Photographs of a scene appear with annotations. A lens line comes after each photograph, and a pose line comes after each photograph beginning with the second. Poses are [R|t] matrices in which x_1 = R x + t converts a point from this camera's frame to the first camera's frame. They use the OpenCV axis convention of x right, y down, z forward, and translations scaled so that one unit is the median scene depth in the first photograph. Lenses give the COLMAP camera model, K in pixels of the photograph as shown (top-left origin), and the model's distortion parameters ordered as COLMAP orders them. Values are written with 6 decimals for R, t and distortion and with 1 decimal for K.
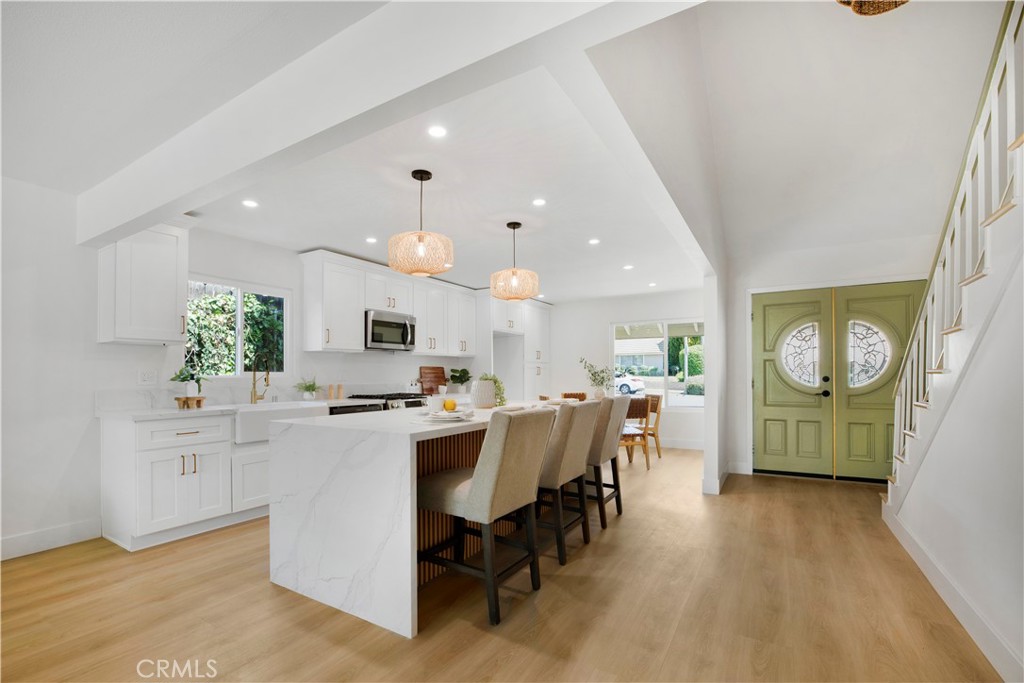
lens RADIAL K [[460.0, 0, 503.5], [0, 460.0, 374.0], [0, 0, 1]] dist [-0.039427, 0.011175]
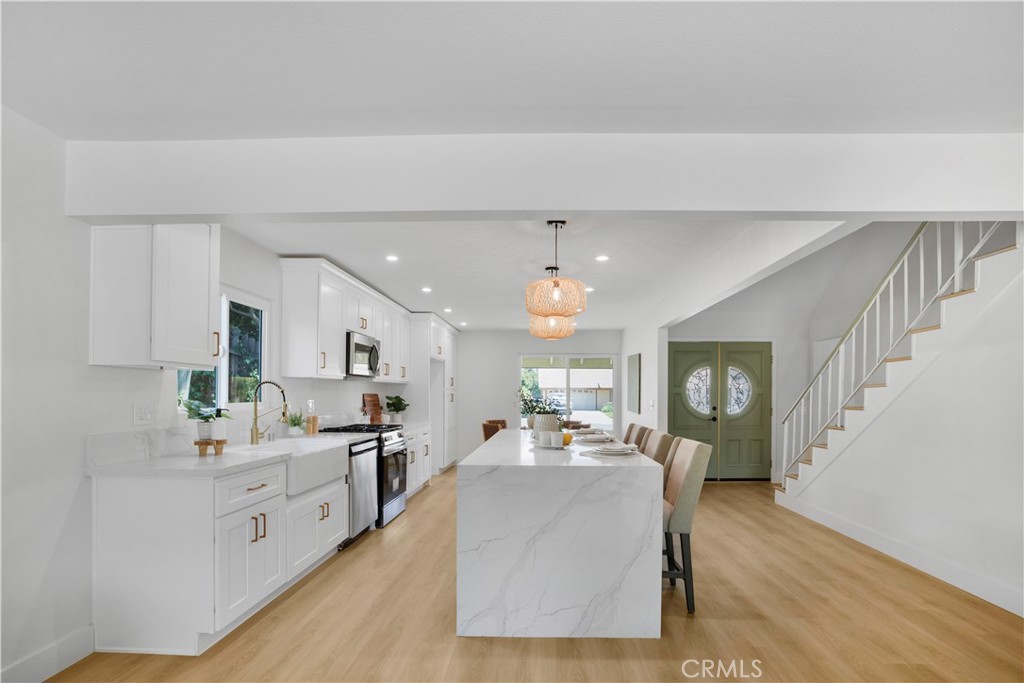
lens RADIAL K [[460.0, 0, 559.1], [0, 460.0, 397.3], [0, 0, 1]] dist [-0.039427, 0.011175]
pose [[0.860347, 0.009499, 0.509621, -0.404045], [-0.011450, 0.999934, 0.000692, -0.018601], [-0.509581, -0.006431, 0.860399, 0.043311]]
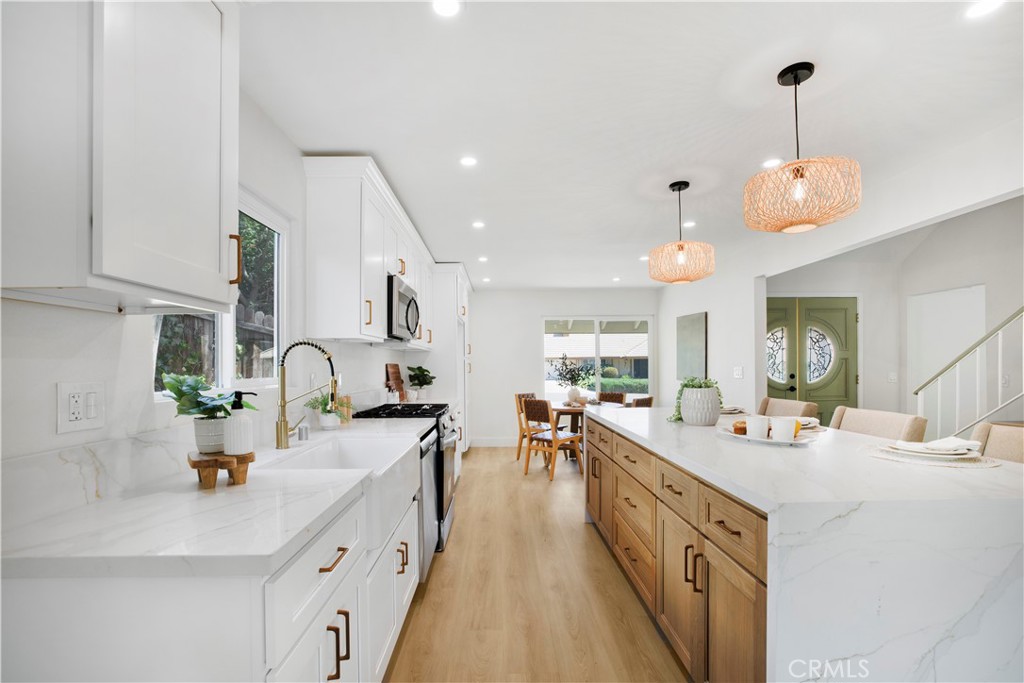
lens RADIAL K [[460.0, 0, 538.2], [0, 460.0, 368.2], [0, 0, 1]] dist [-0.039427, 0.011175]
pose [[0.846541, -0.003165, 0.532315, -0.468802], [0.001825, 0.999994, 0.003043, -0.014769], [-0.532321, -0.001605, 0.846541, 0.377892]]
